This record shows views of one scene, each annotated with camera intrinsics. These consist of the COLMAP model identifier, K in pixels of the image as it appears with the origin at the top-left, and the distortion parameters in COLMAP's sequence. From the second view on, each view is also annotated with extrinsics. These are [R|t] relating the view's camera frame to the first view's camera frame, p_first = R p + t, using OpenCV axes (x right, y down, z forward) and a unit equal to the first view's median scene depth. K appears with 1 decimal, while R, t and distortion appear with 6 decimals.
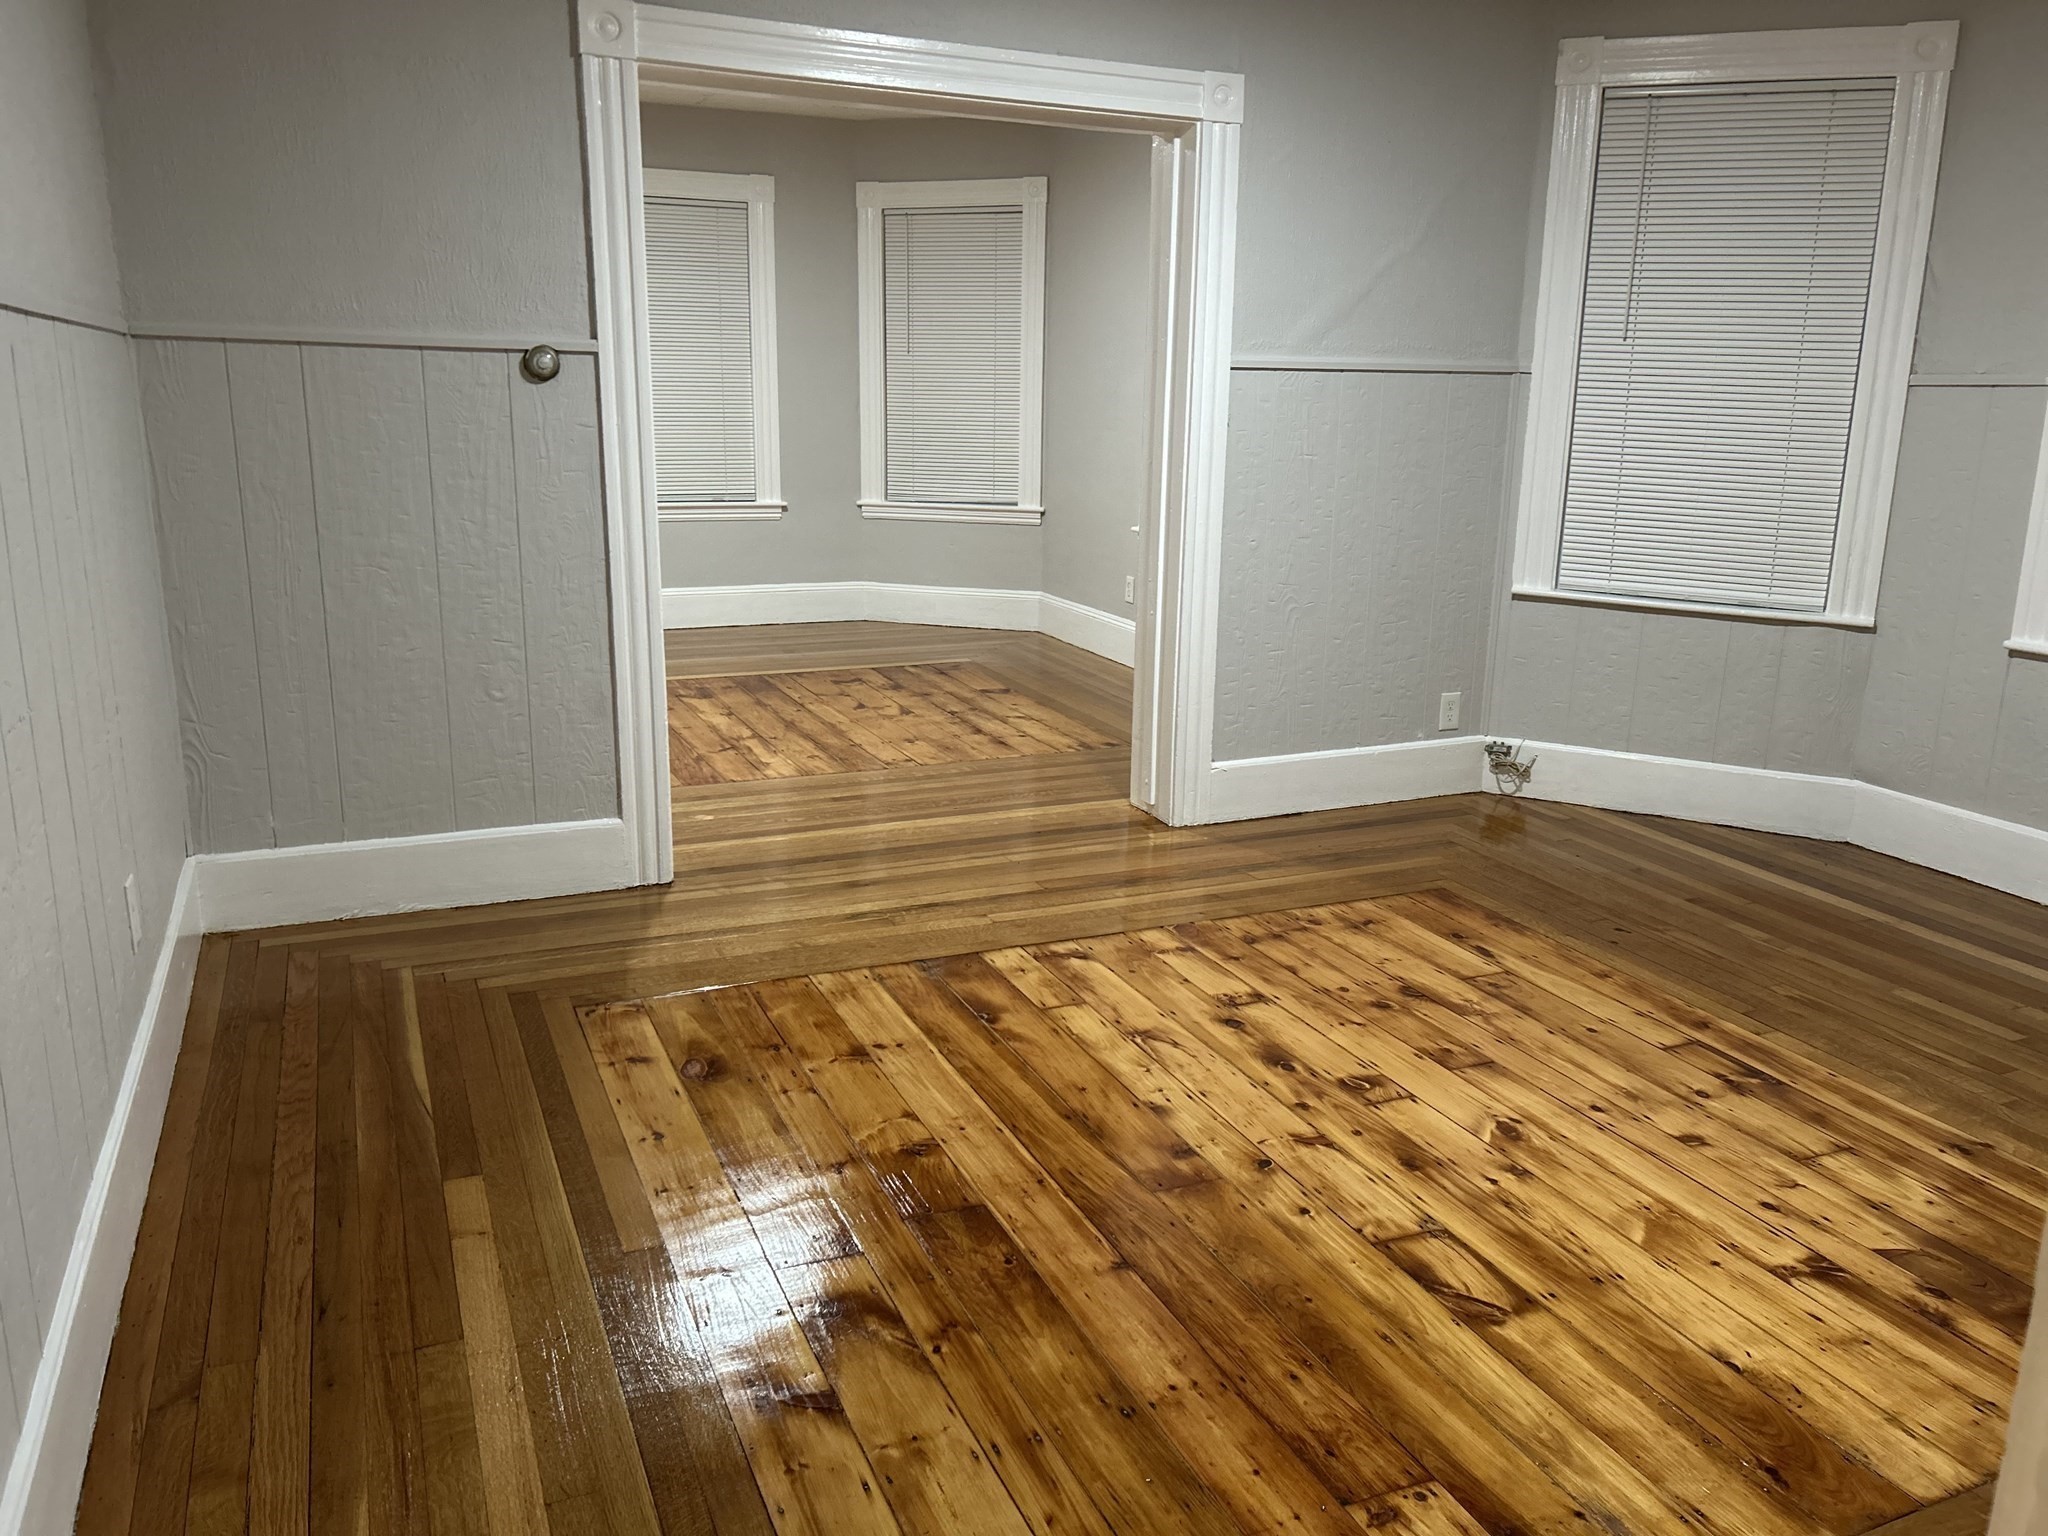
lens RADIAL K [[1538.8, 0, 1024.0], [0, 1538.8, 768.0], [0, 0, 1]] dist [0.066313, -0.066794]
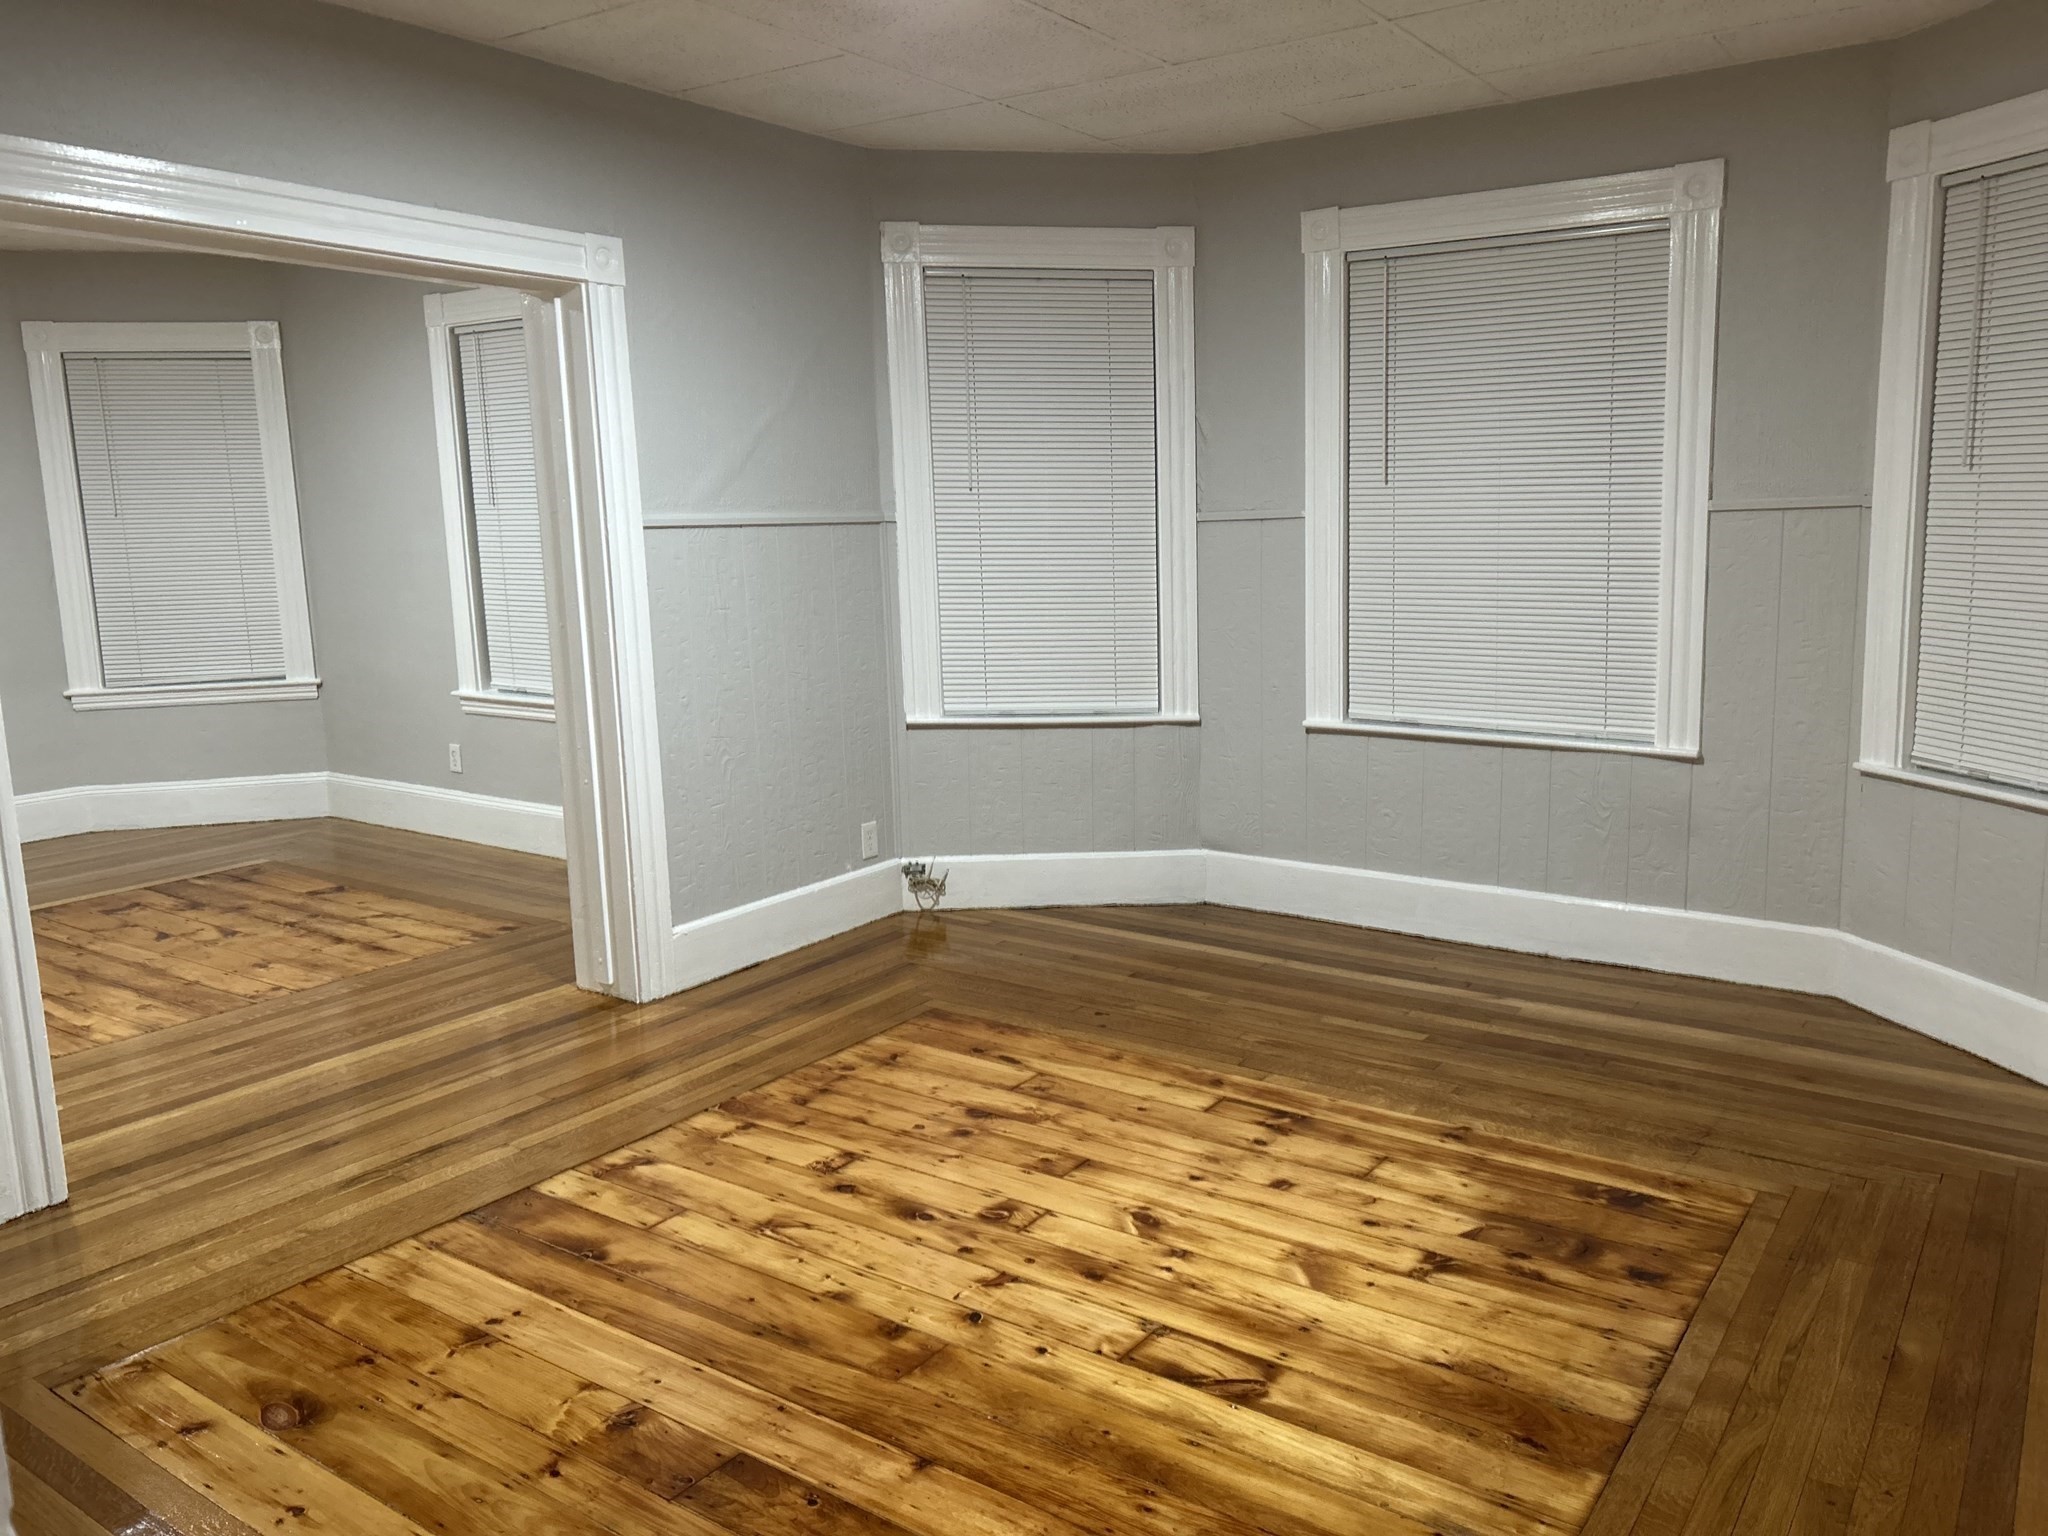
lens RADIAL K [[1546.3, 0, 1030.6], [0, 1546.3, 769.4], [0, 0, 1]] dist [0.080349, -0.106063]
pose [[0.858013, -0.120642, 0.499258, -0.199855], [0.161065, 0.986193, -0.038495, -0.035443], [-0.487720, 0.113442, 0.865598, 0.051560]]
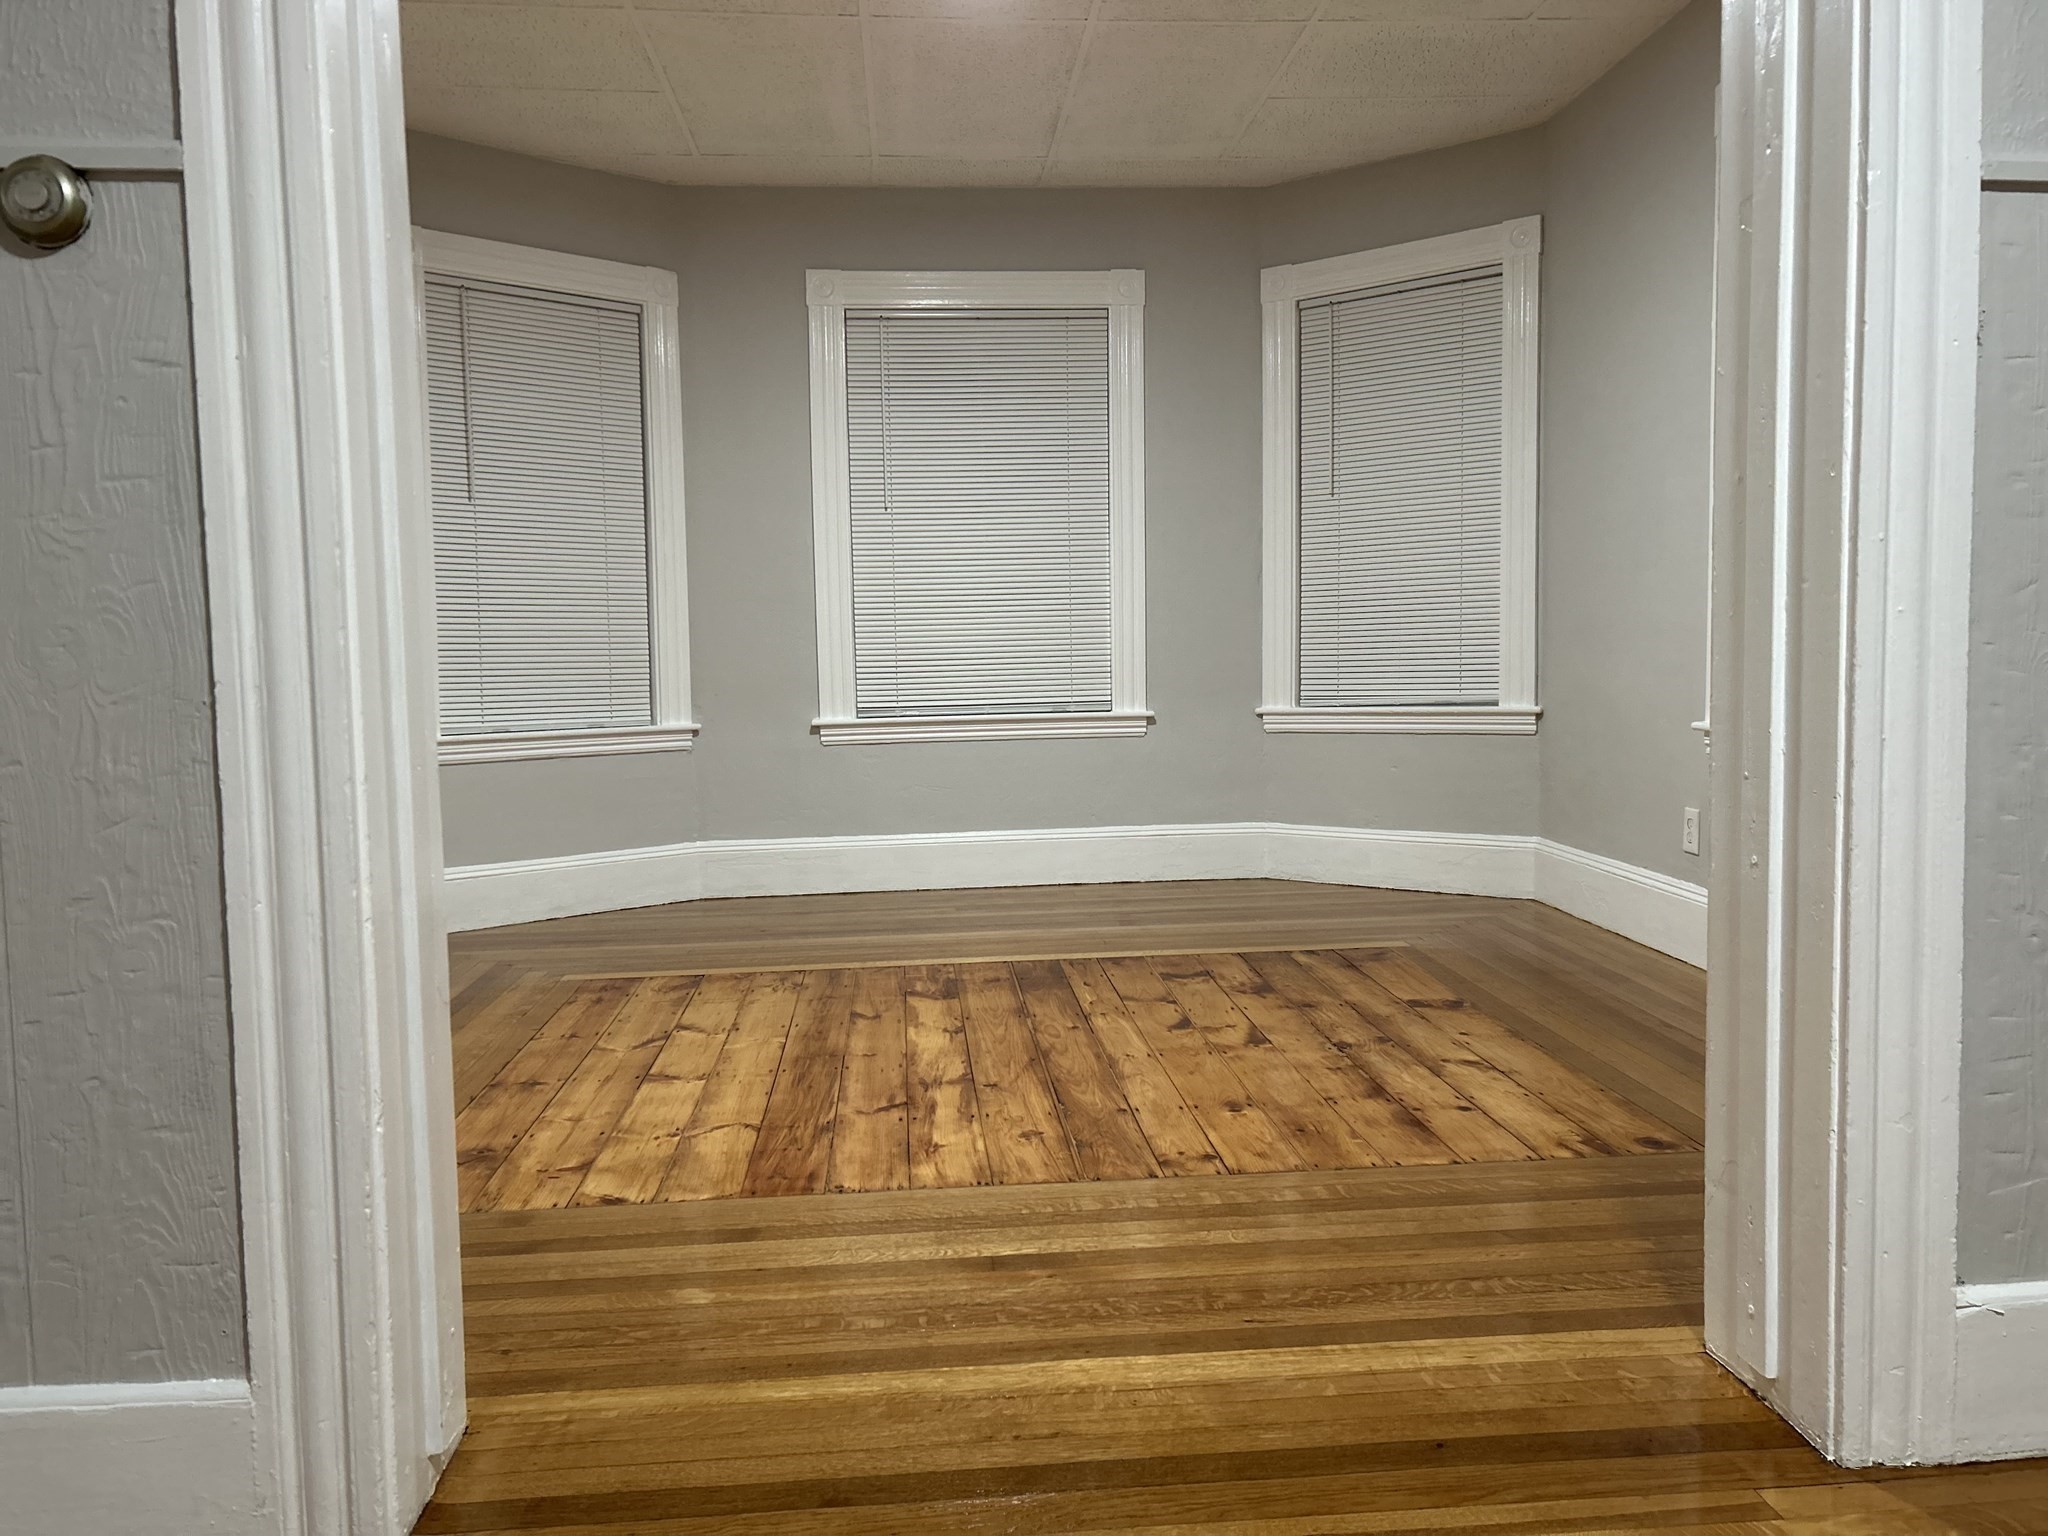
lens RADIAL K [[1538.8, 0, 1024.0], [0, 1538.8, 768.0], [0, 0, 1]] dist [0.066313, -0.066794]
pose [[0.943338, -0.010396, -0.331670, 0.051854], [-0.045296, 0.986119, -0.159740, -0.068398], [0.328727, 0.165712, 0.929773, 0.733325]]
